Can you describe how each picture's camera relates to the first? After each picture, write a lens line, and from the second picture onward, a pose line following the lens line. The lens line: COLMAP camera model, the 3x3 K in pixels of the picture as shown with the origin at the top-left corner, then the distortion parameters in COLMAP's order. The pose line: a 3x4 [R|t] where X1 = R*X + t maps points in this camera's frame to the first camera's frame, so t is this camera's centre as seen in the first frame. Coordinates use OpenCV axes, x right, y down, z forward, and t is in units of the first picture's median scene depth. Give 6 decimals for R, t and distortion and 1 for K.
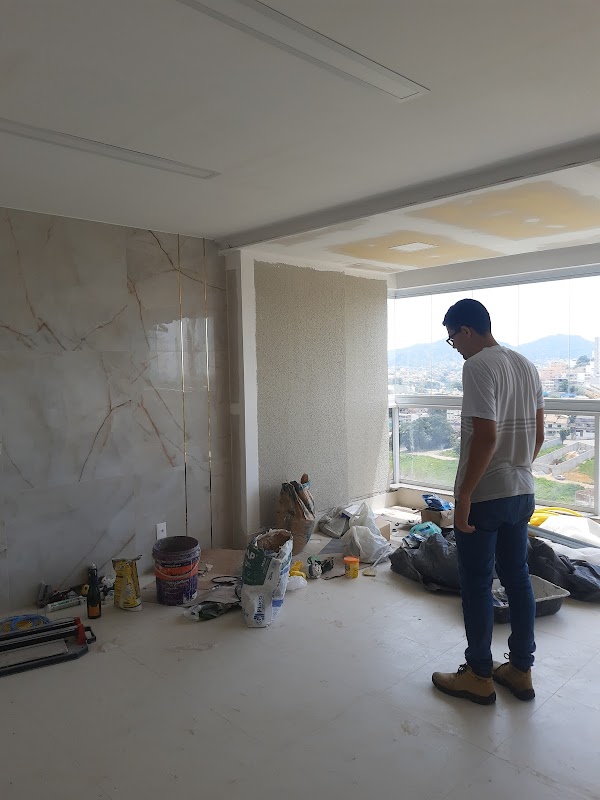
lens RADIAL K [[584.9, 0, 301.7], [0, 584.9, 397.2], [0, 0, 1]] dist [0.007058, -0.005699]
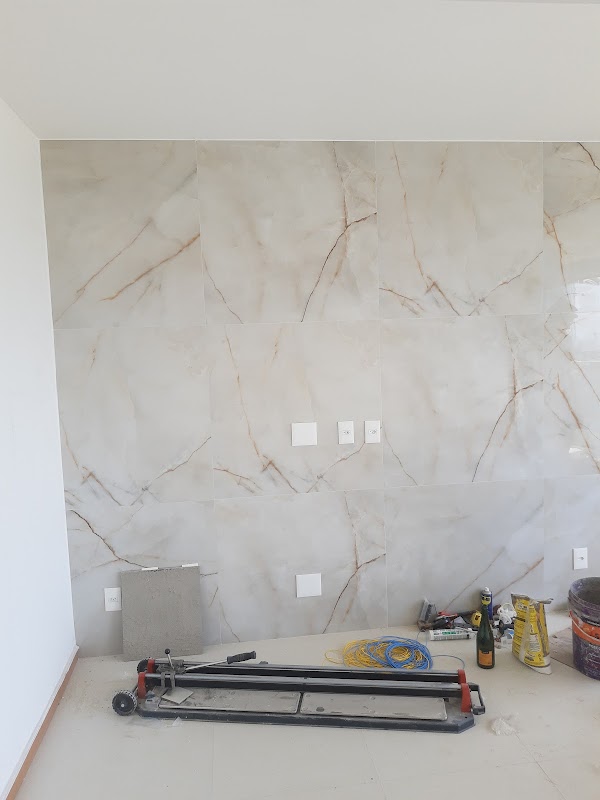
lens RADIAL K [[584.9, 0, 301.7], [0, 584.9, 397.2], [0, 0, 1]] dist [0.007058, -0.005699]
pose [[0.783874, 0.040325, -0.619609, -0.077185], [-0.011267, 0.998648, 0.050740, -0.008307], [0.620817, -0.032792, 0.783269, 0.246934]]
